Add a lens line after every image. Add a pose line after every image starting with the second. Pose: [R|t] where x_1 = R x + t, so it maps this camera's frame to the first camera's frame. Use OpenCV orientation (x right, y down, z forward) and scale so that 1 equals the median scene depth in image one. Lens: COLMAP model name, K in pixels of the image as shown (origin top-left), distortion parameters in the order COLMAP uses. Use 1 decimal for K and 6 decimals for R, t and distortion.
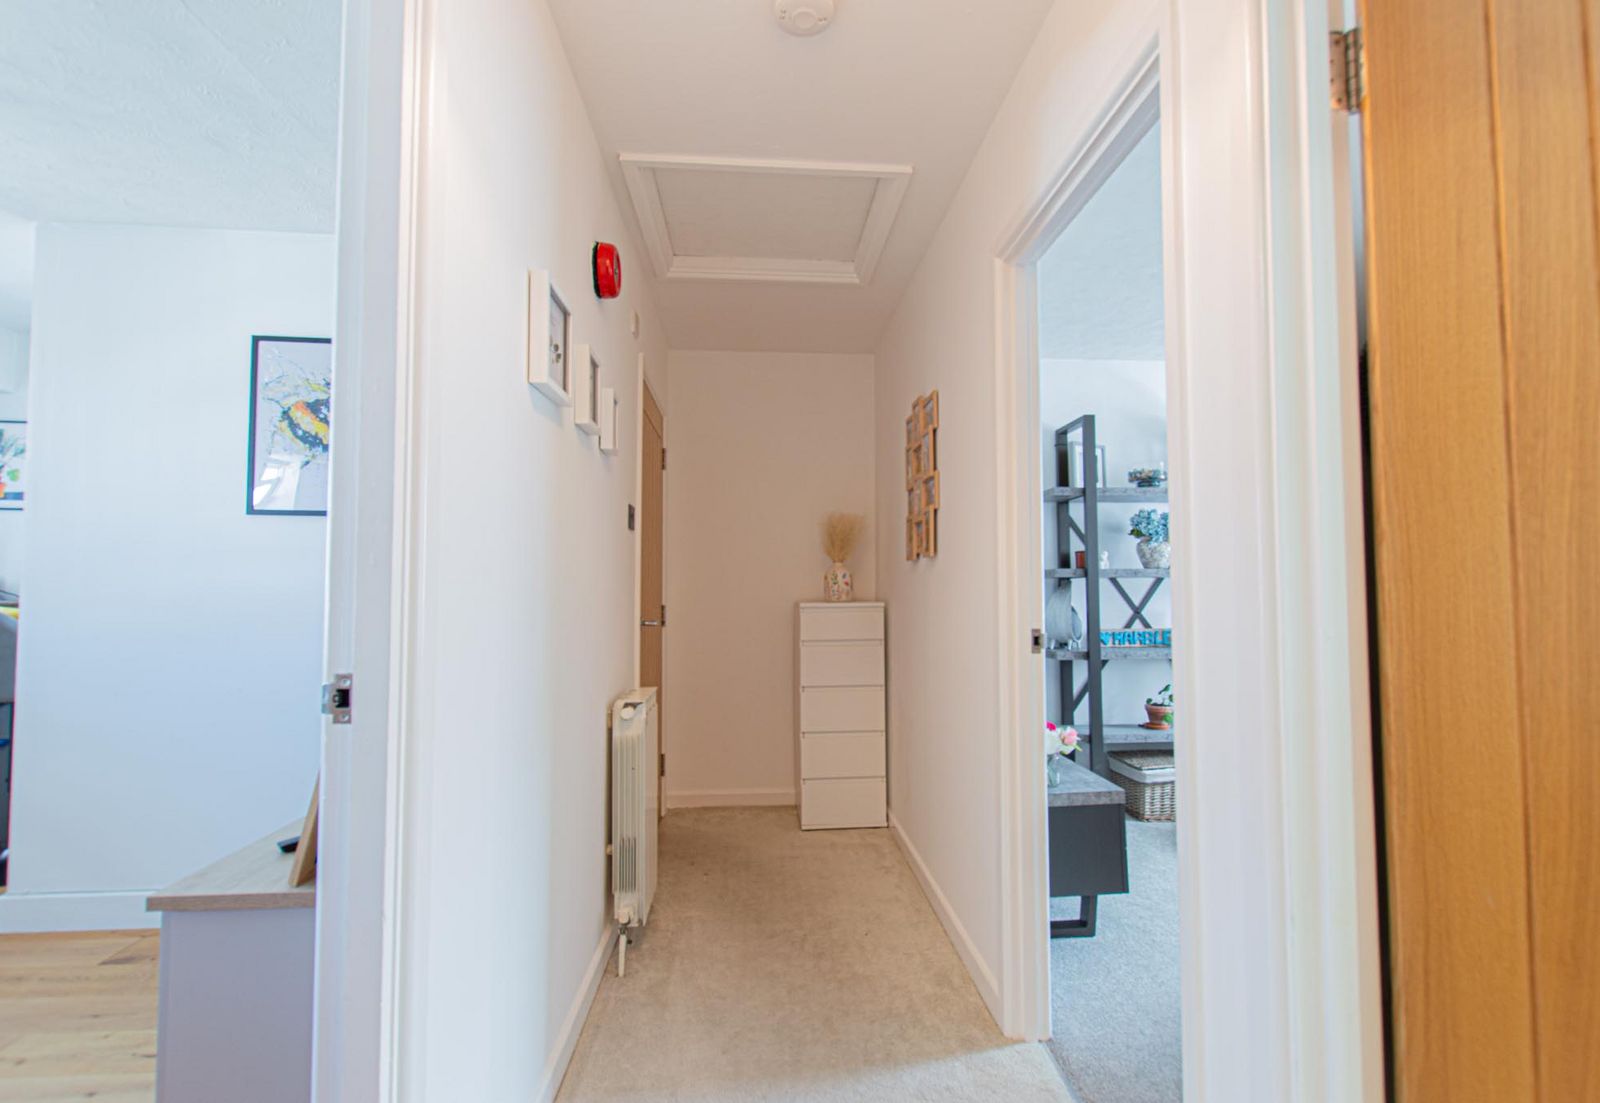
lens RADIAL K [[749.2, 0, 801.5], [0, 749.2, 552.9], [0, 0, 1]] dist [0.001351, -0.003077]
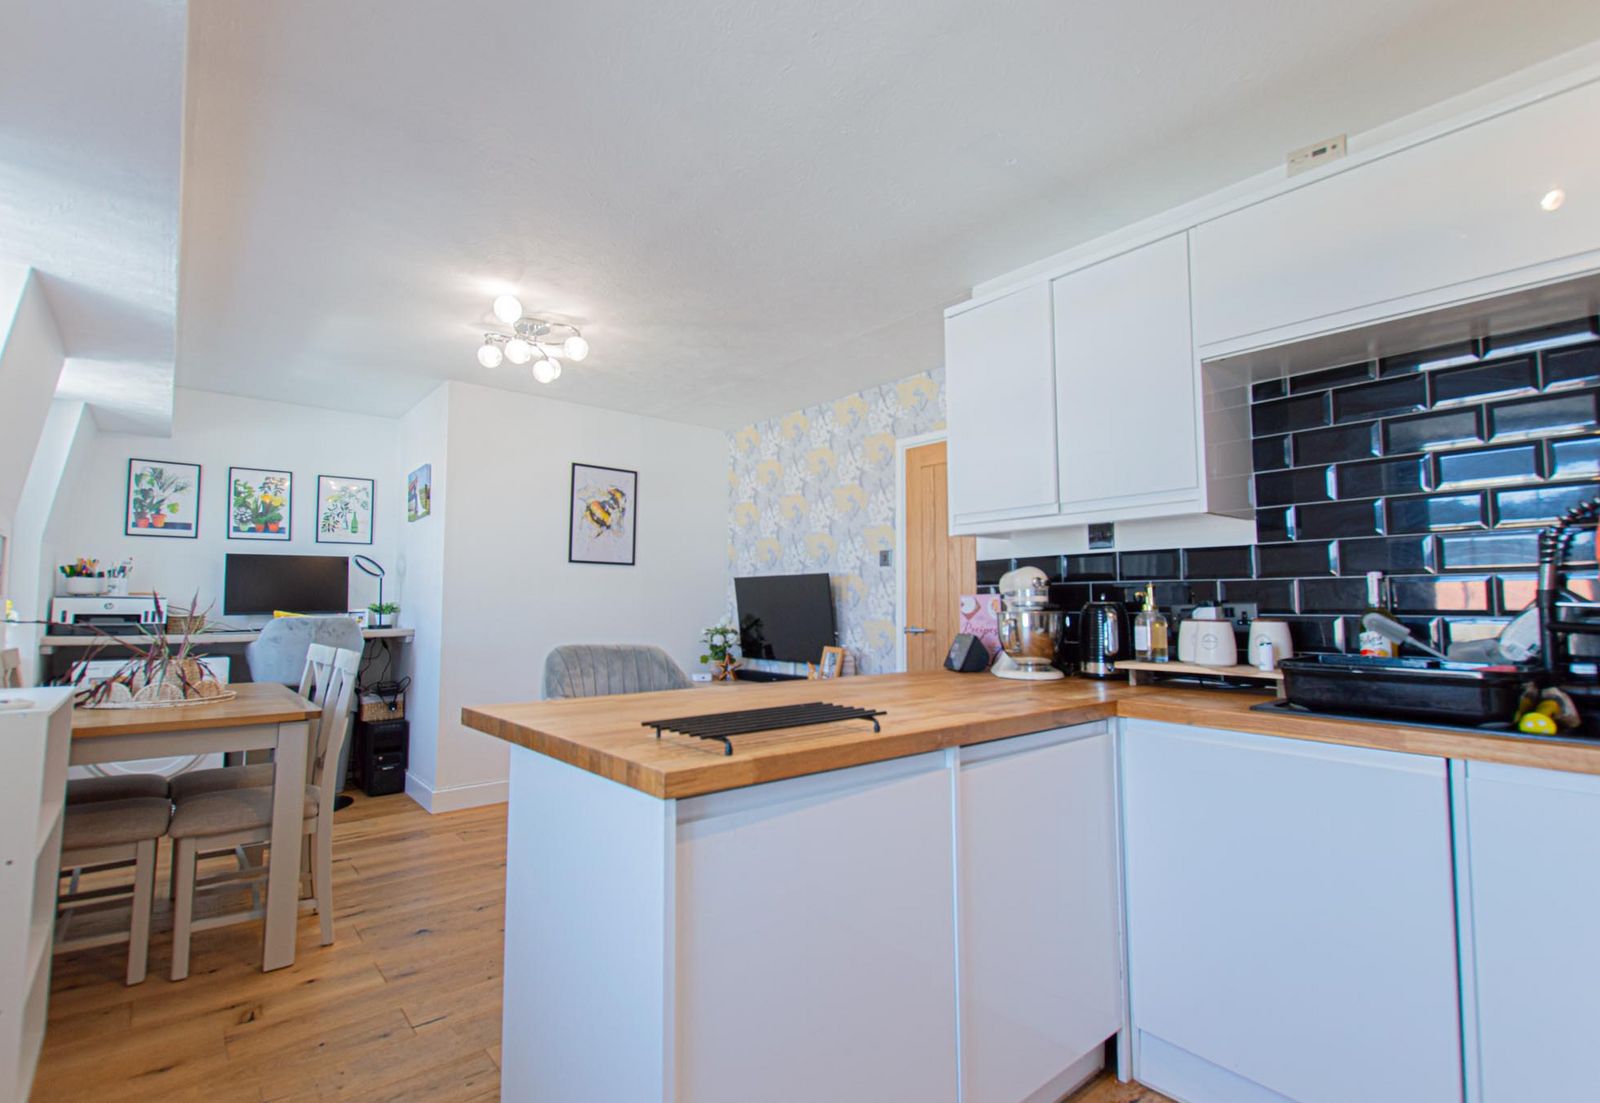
lens RADIAL K [[749.2, 0, 804.5], [0, 749.2, 556.3], [0, 0, 1]] dist [0.001351, -0.003077]
pose [[0.804218, 0.039760, 0.593003, -1.337818], [-0.027446, 0.999180, -0.029772, -0.027469], [-0.593700, 0.007668, 0.804650, -0.769353]]
